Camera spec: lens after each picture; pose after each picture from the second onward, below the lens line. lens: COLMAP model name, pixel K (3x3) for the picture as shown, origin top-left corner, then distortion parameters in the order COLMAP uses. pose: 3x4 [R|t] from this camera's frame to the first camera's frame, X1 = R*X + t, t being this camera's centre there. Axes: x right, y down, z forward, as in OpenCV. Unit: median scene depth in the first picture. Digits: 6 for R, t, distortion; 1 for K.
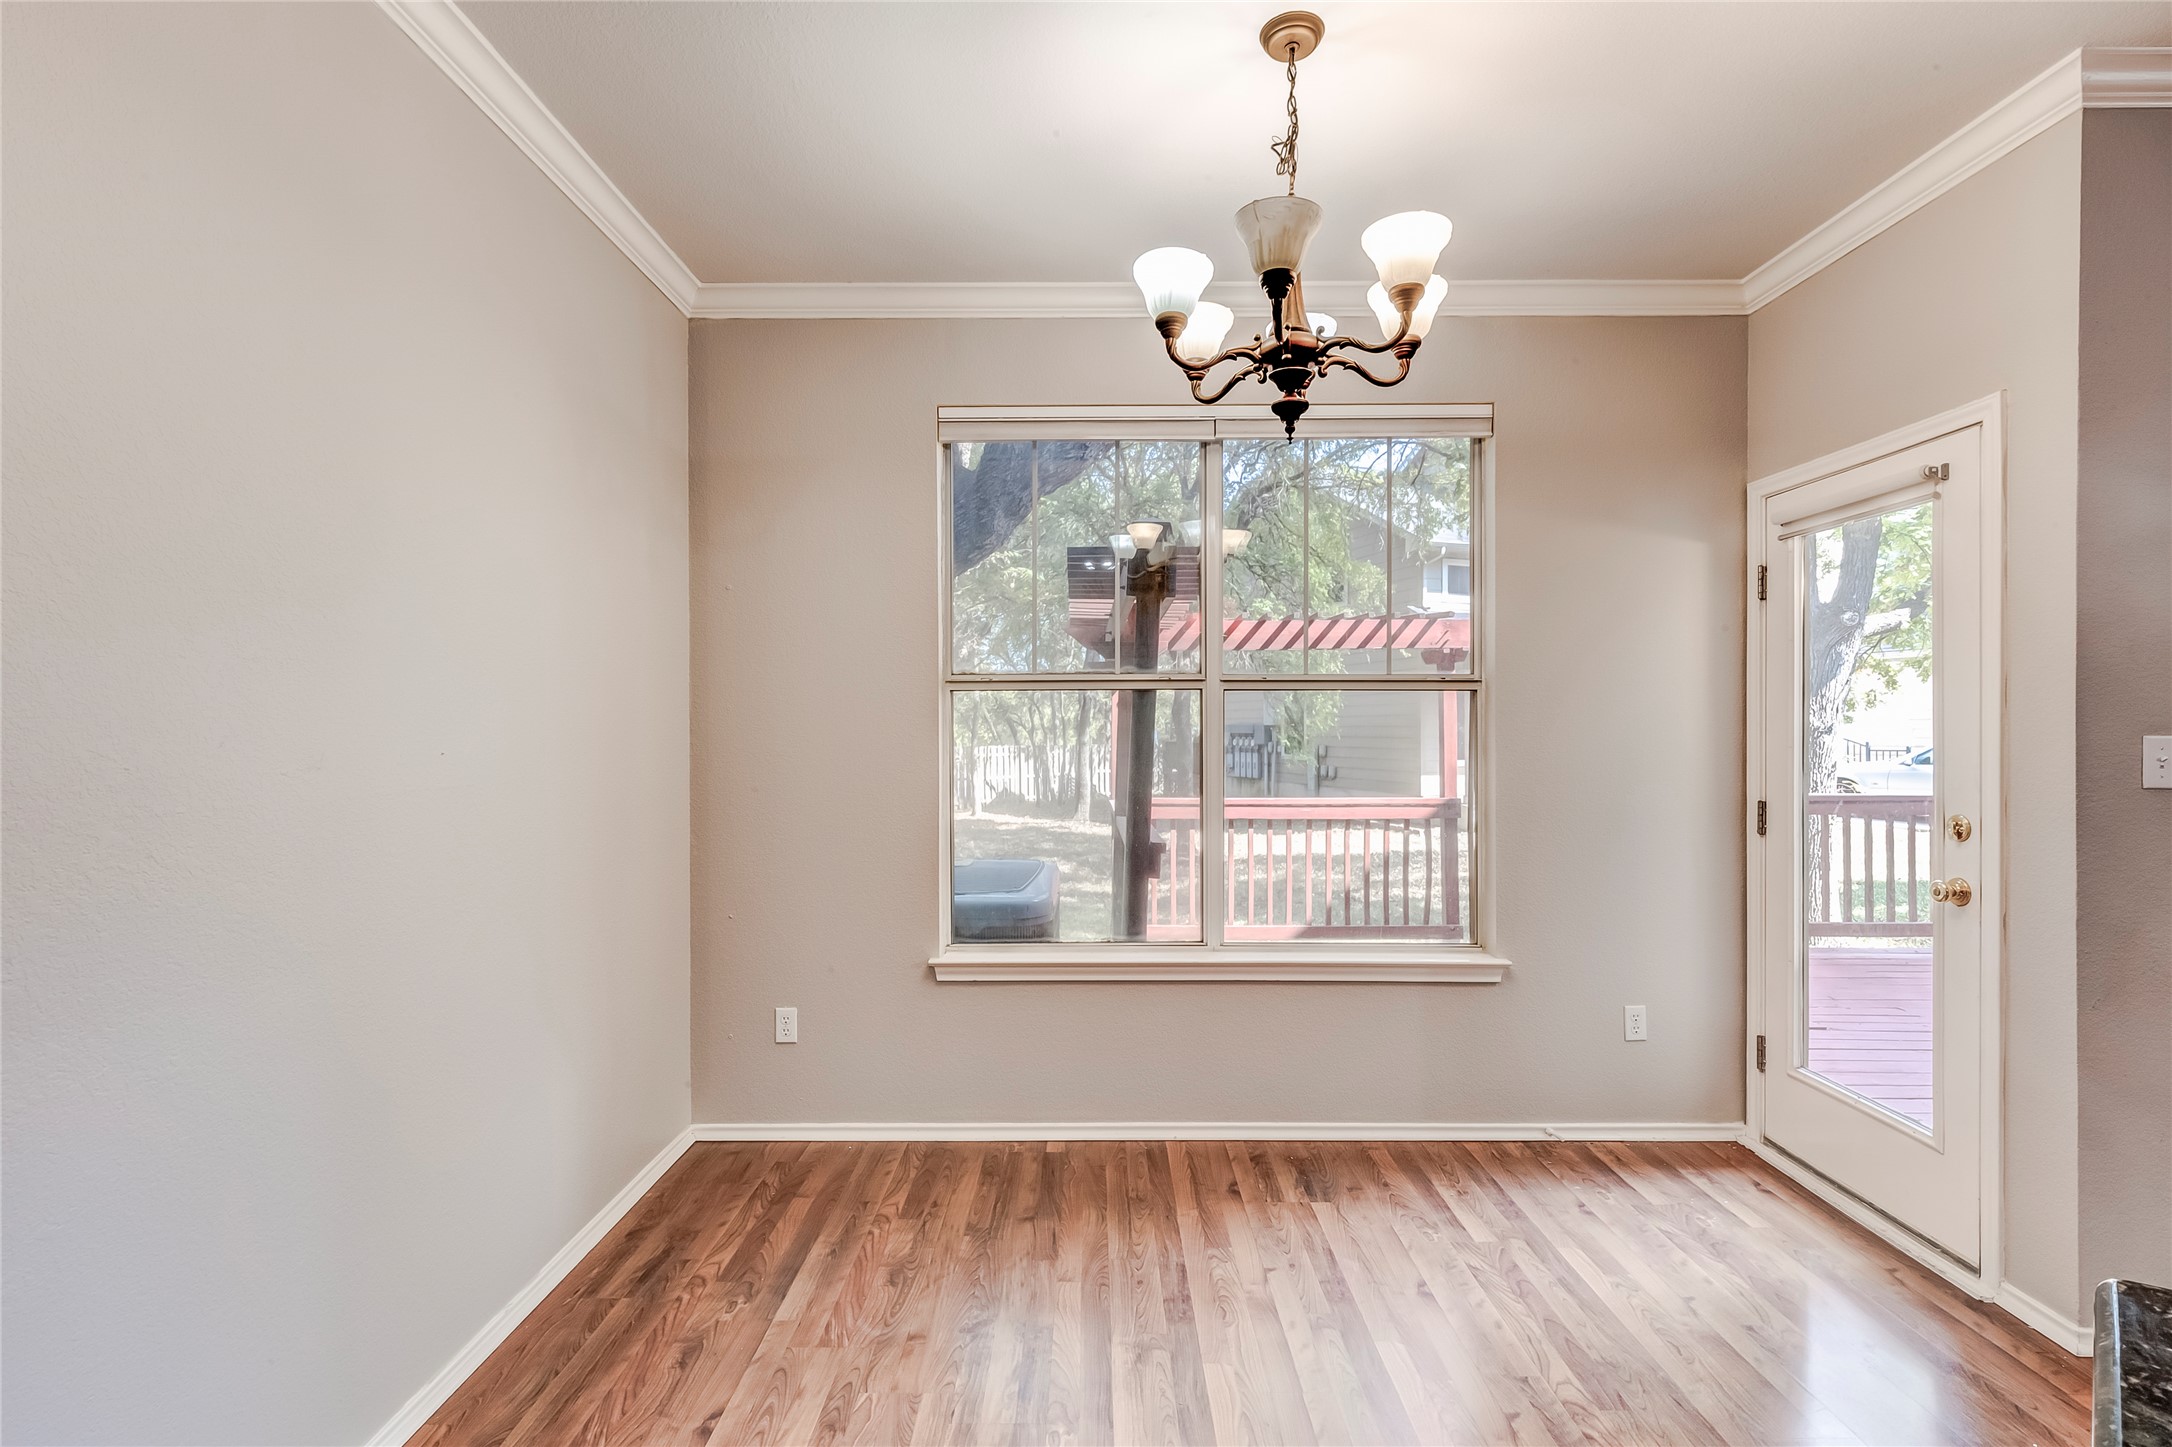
lens RADIAL K [[982.4, 0, 1087.9], [0, 982.4, 722.1], [0, 0, 1]] dist [-0.002415, 0.000125]
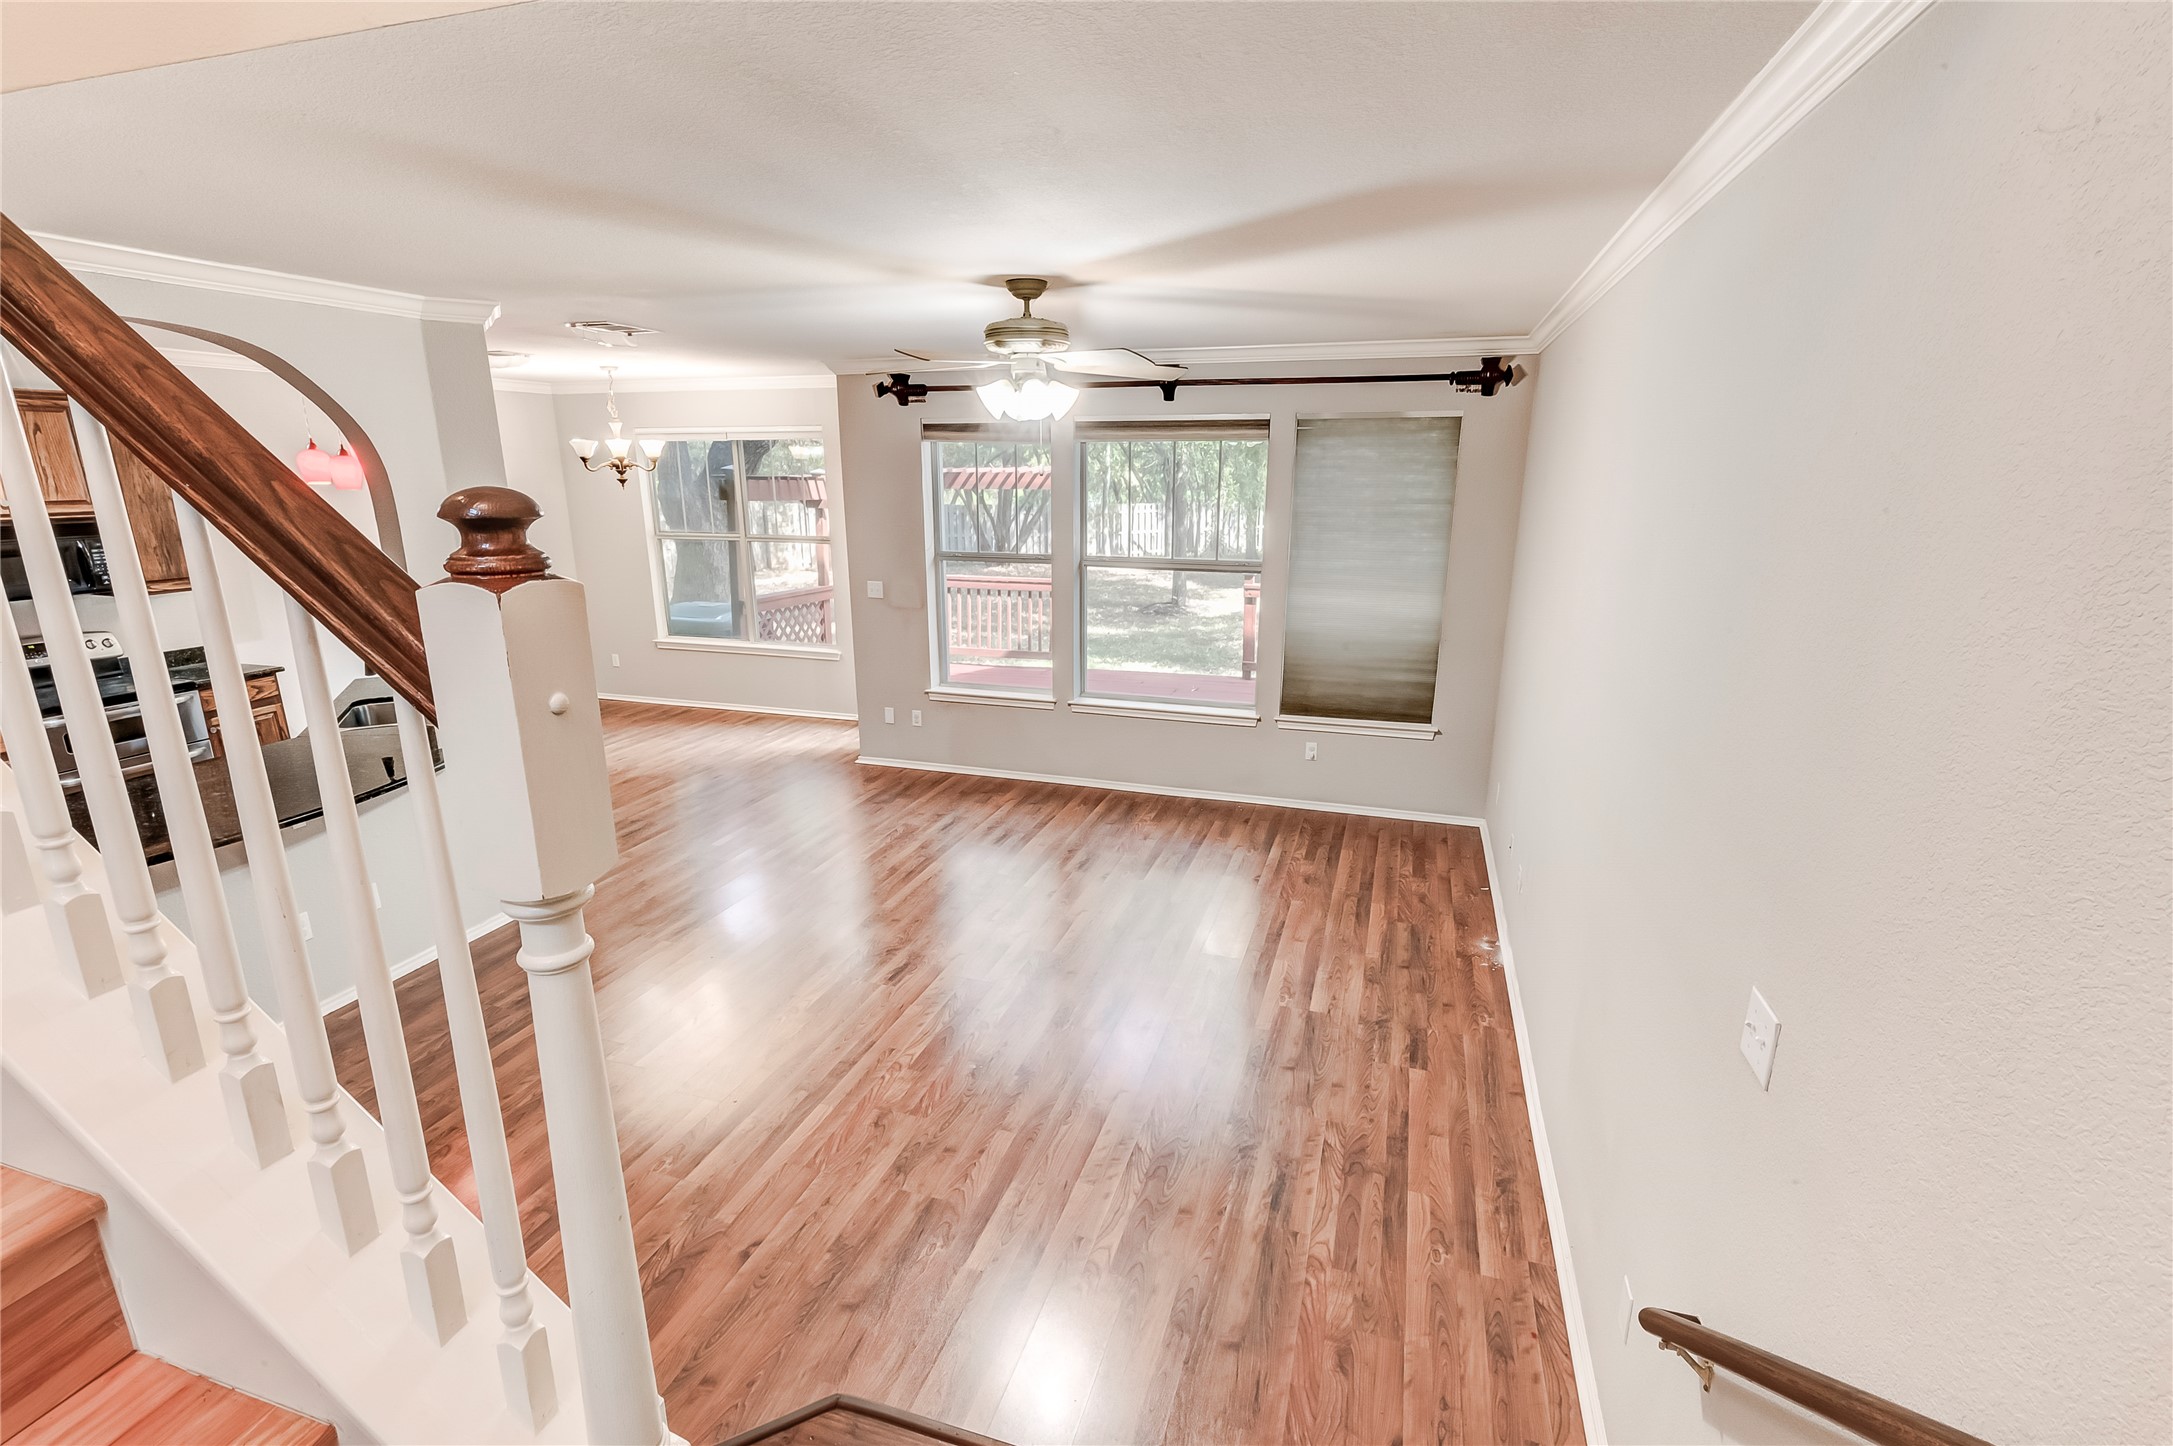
lens RADIAL K [[982.8, 0, 1089.7], [0, 982.8, 727.5], [0, 0, 1]] dist [-0.002415, 0.000125]
pose [[0.952030, 0.080841, -0.295132, 2.382625], [-0.004336, 0.967939, 0.251147, -0.285283], [0.305973, -0.237820, 0.921858, -1.600841]]
